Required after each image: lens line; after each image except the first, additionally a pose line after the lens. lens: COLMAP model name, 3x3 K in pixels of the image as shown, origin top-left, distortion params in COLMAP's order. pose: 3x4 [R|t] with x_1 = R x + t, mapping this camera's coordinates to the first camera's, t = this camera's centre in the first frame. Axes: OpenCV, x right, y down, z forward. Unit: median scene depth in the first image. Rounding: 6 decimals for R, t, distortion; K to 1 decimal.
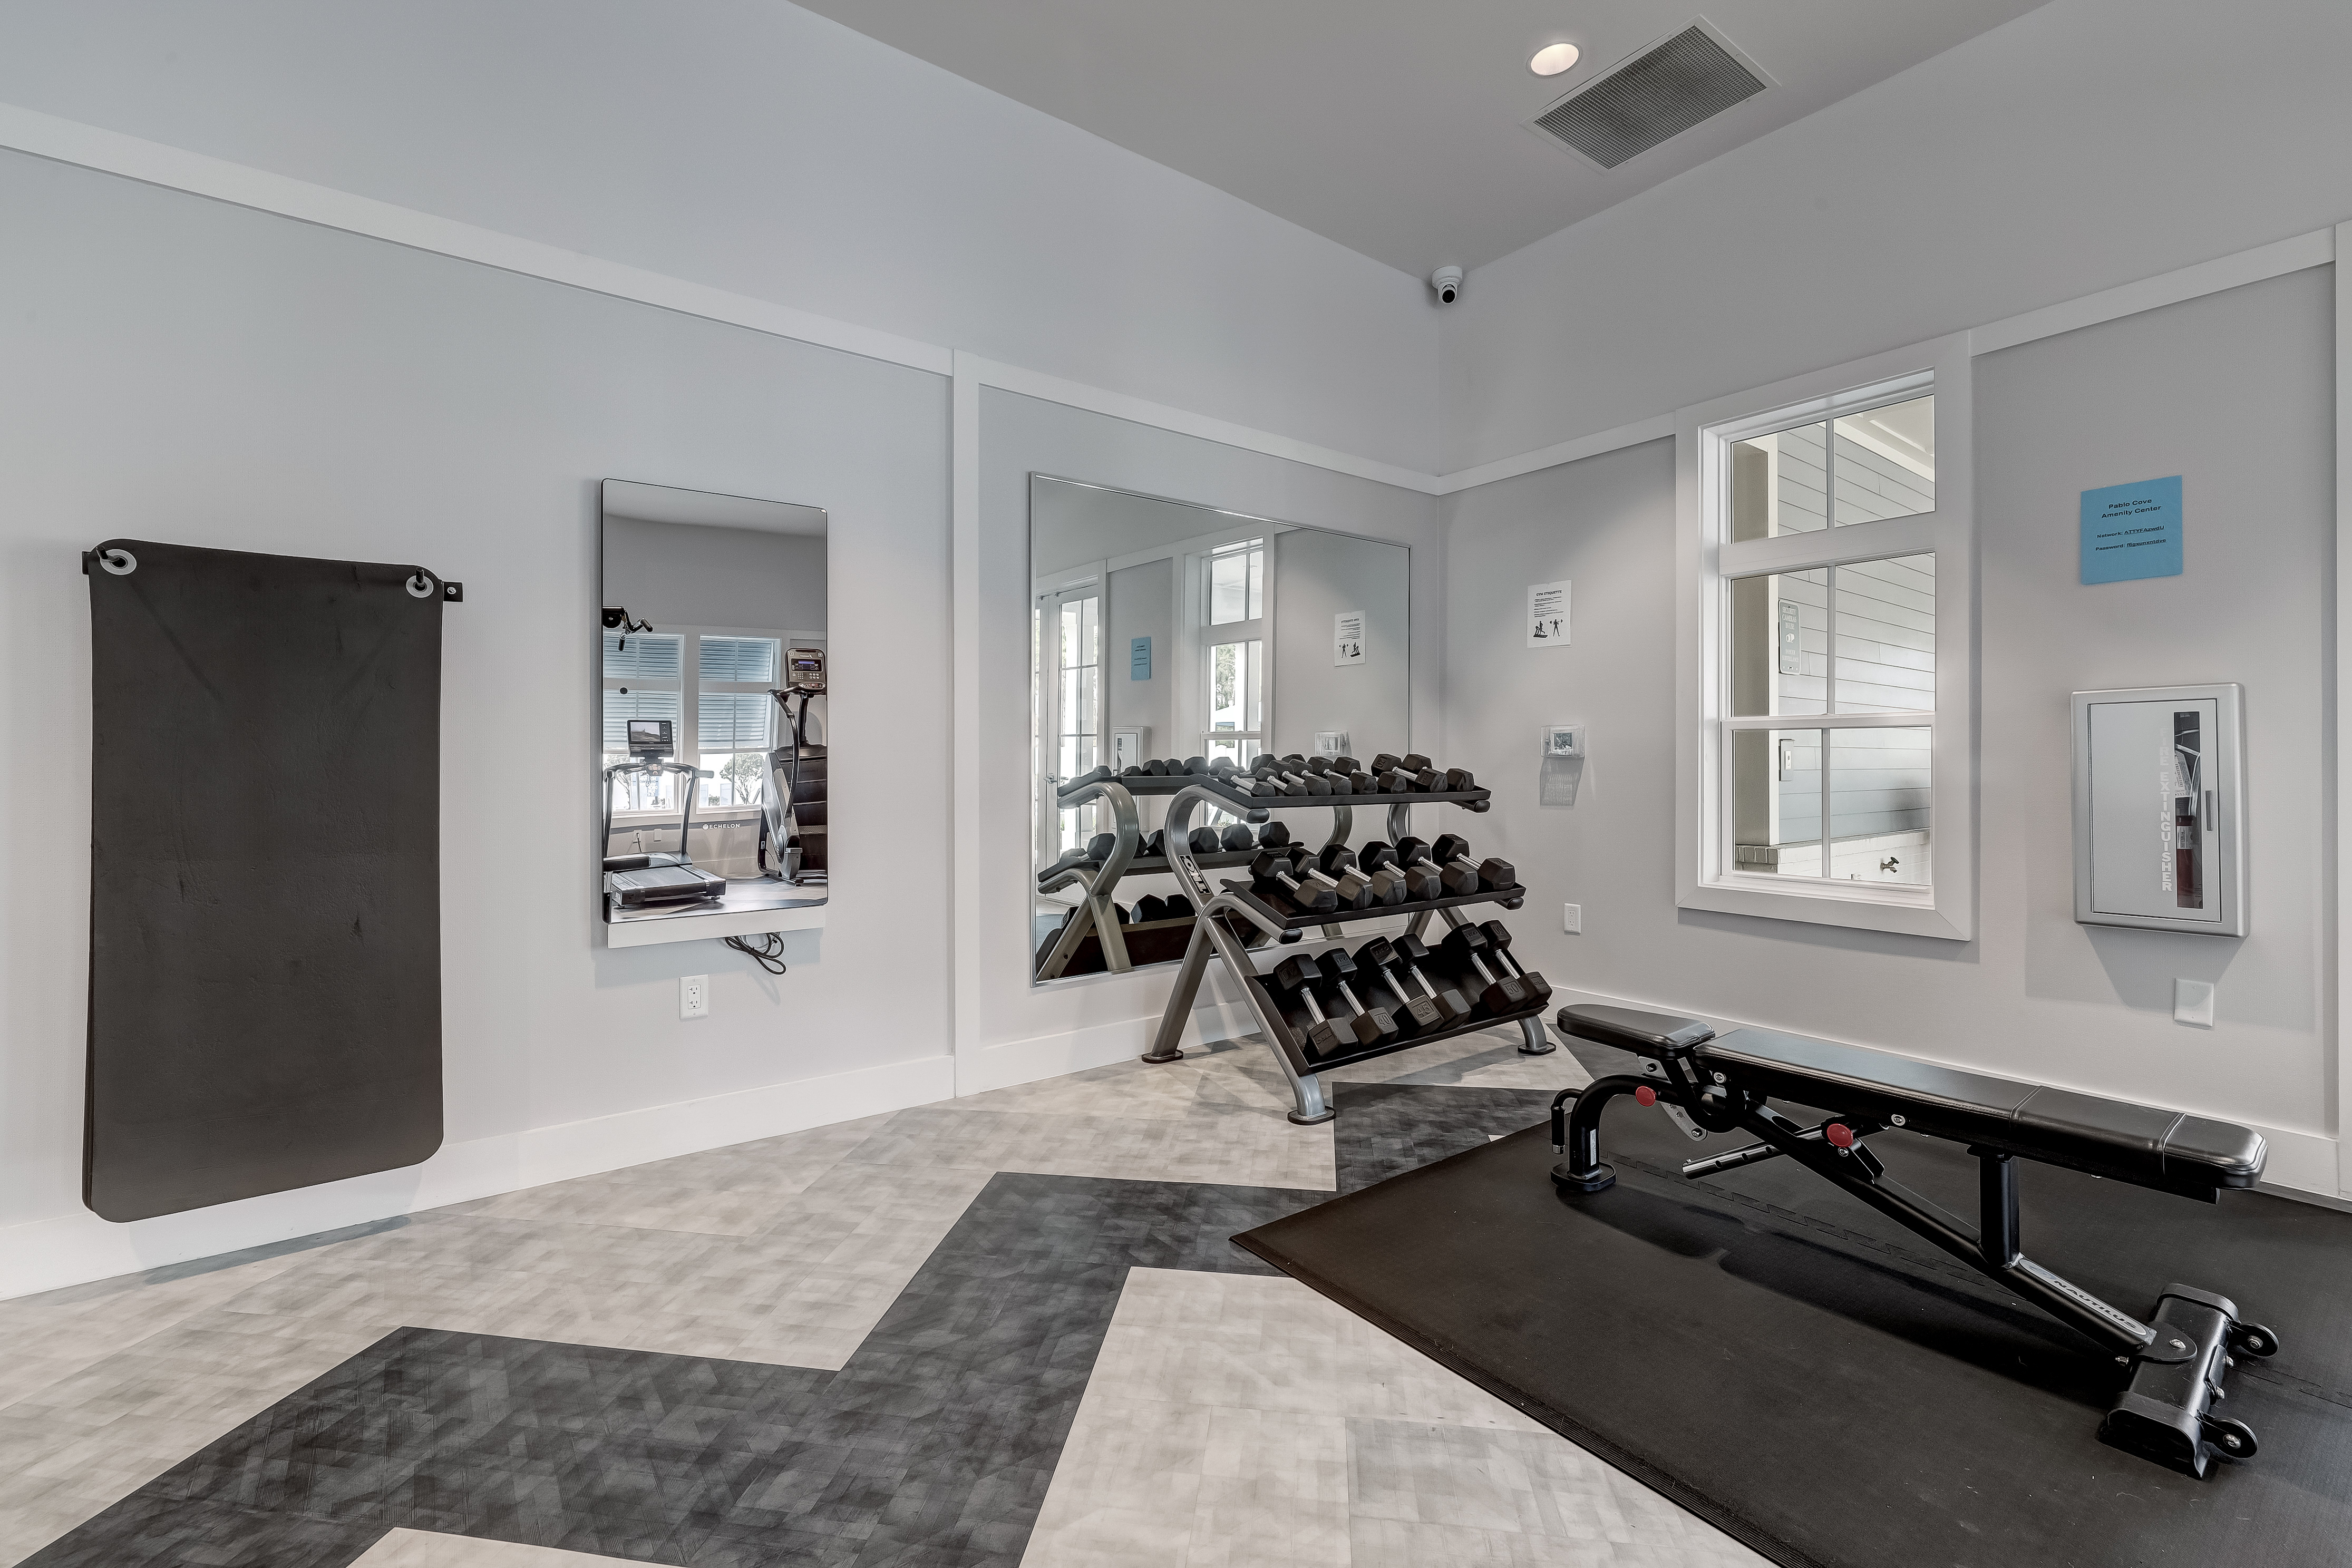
lens RADIAL K [[997.9, 0, 1177.1], [0, 997.9, 767.8], [0, 0, 1]] dist [-0.000951, -0.000204]
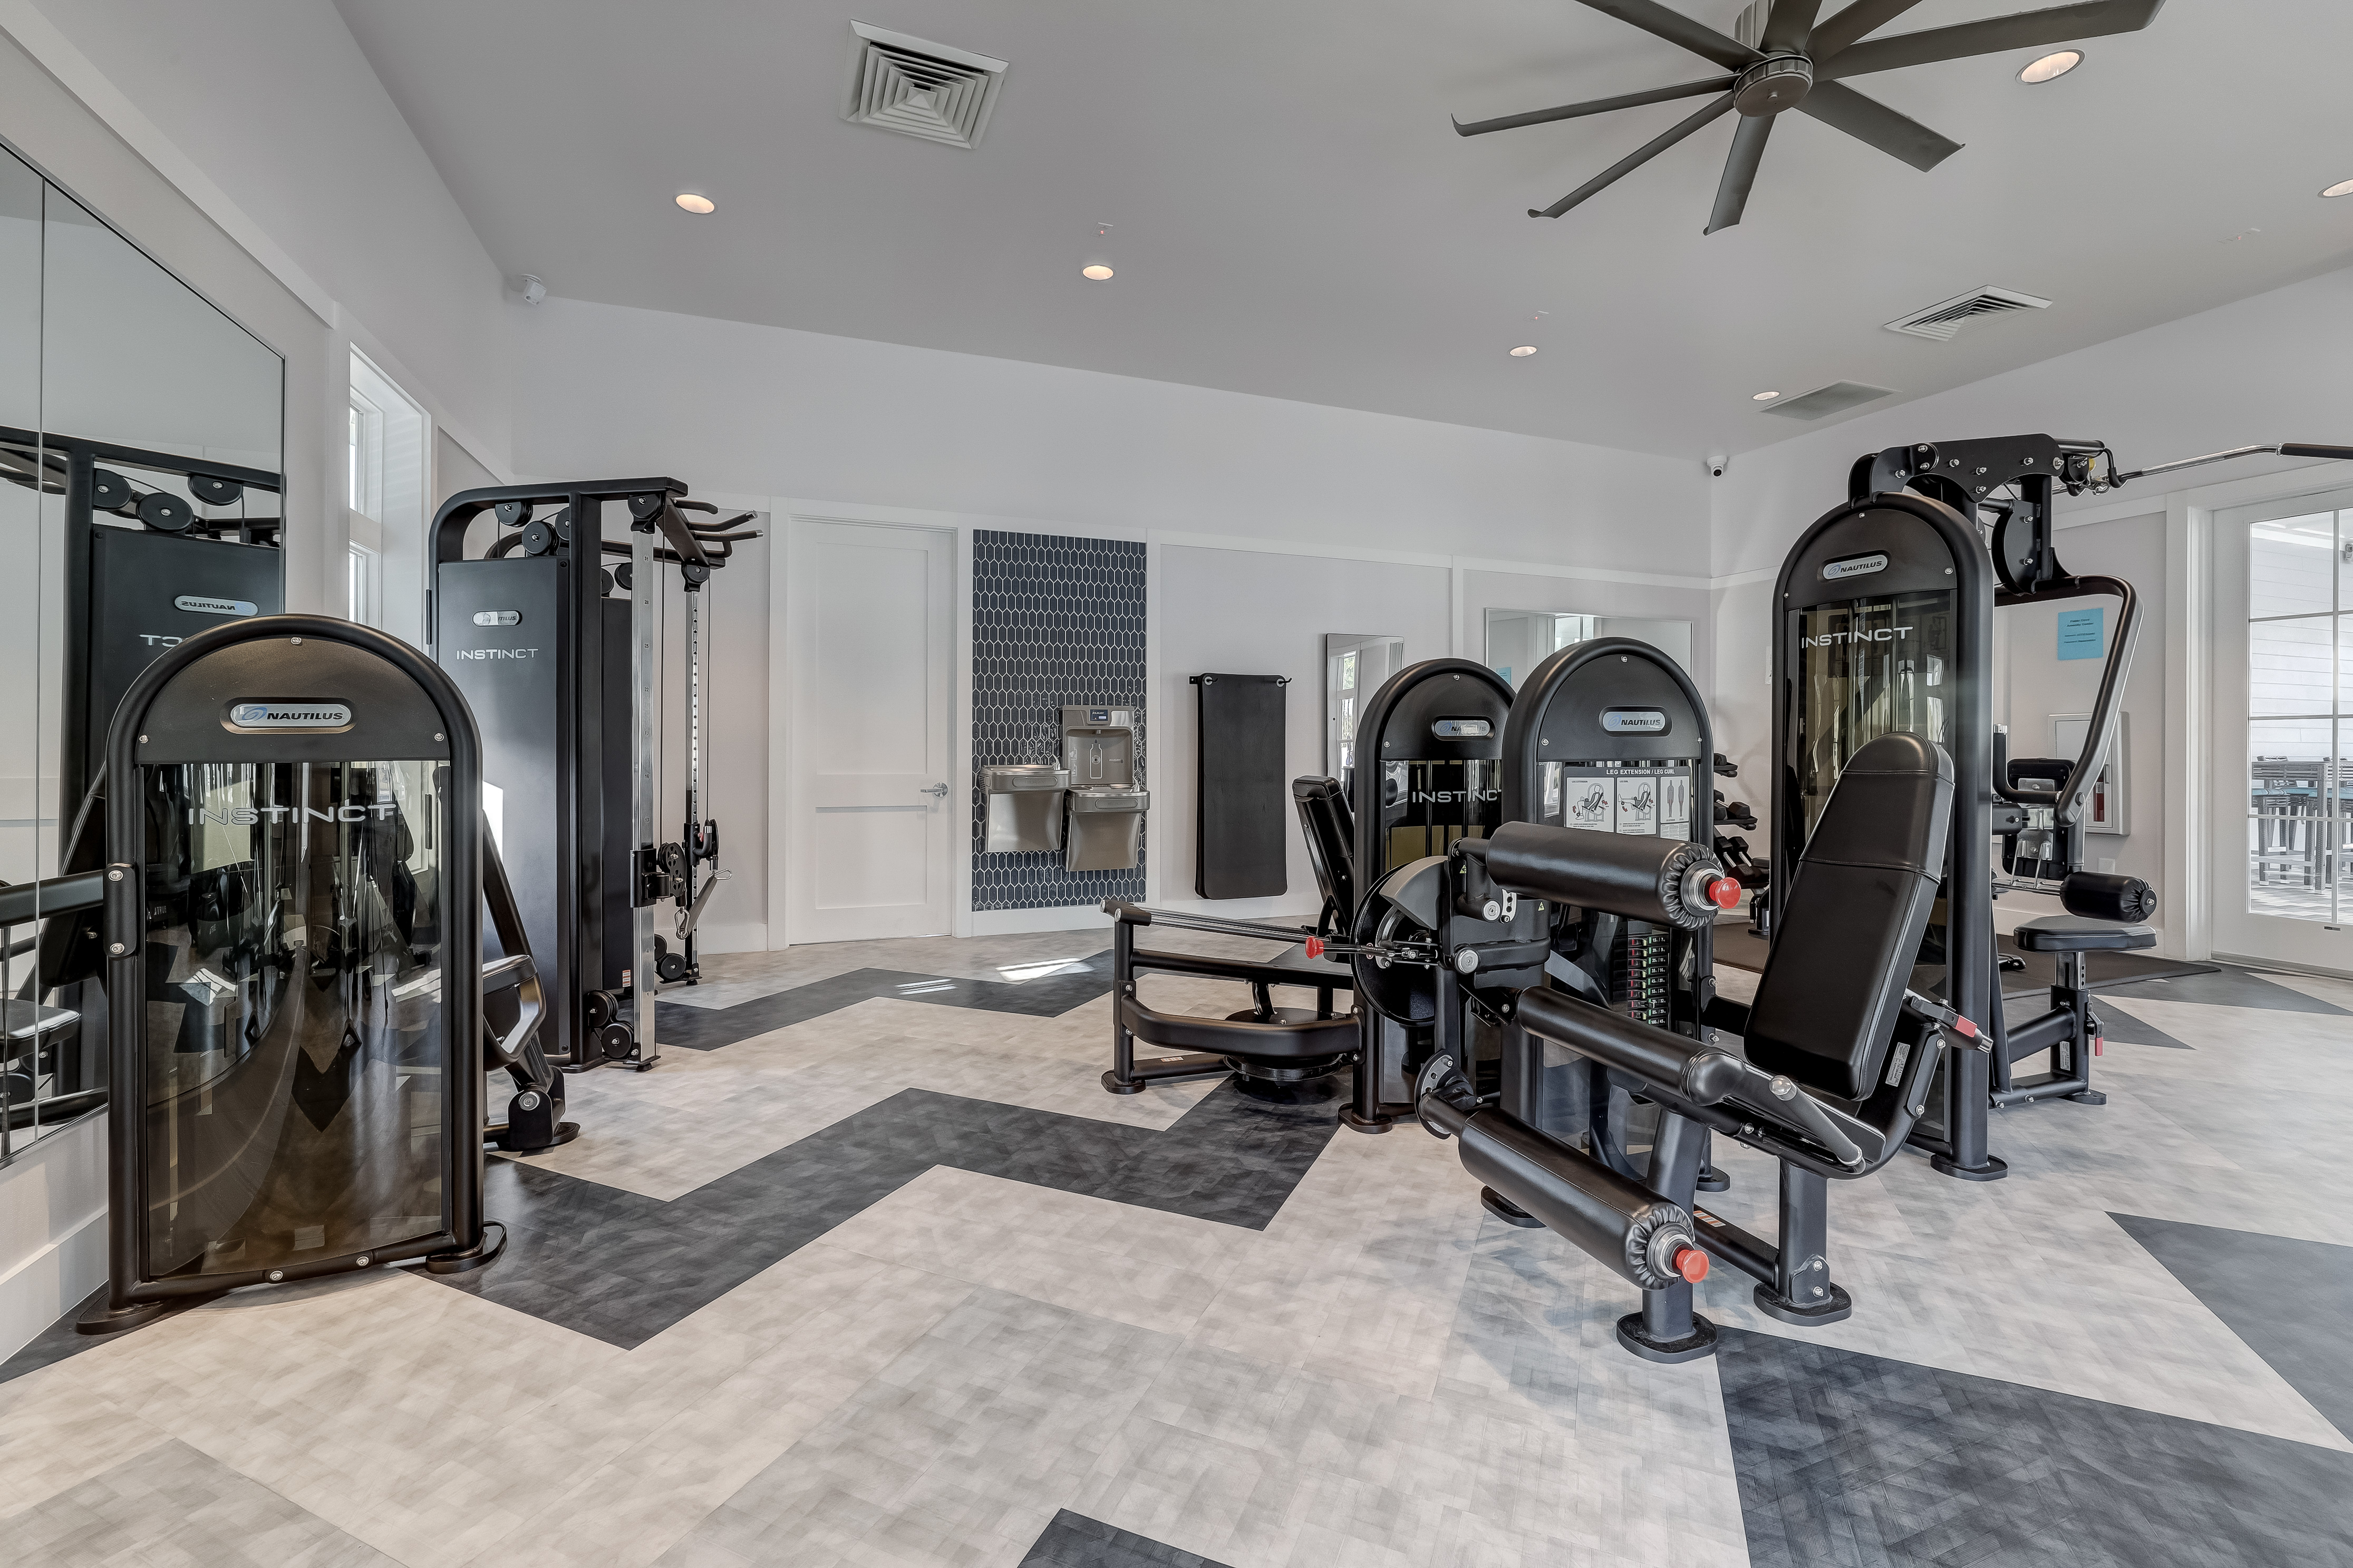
lens RADIAL K [[998.3, 0, 1179.5], [0, 998.3, 751.7], [0, 0, 1]] dist [-0.000951, -0.000204]
pose [[0.964868, 0.004131, -0.262703, -0.222171], [-0.004438, 0.999990, -0.000574, 0.005783], [0.262698, 0.001719, 0.964877, -1.211761]]
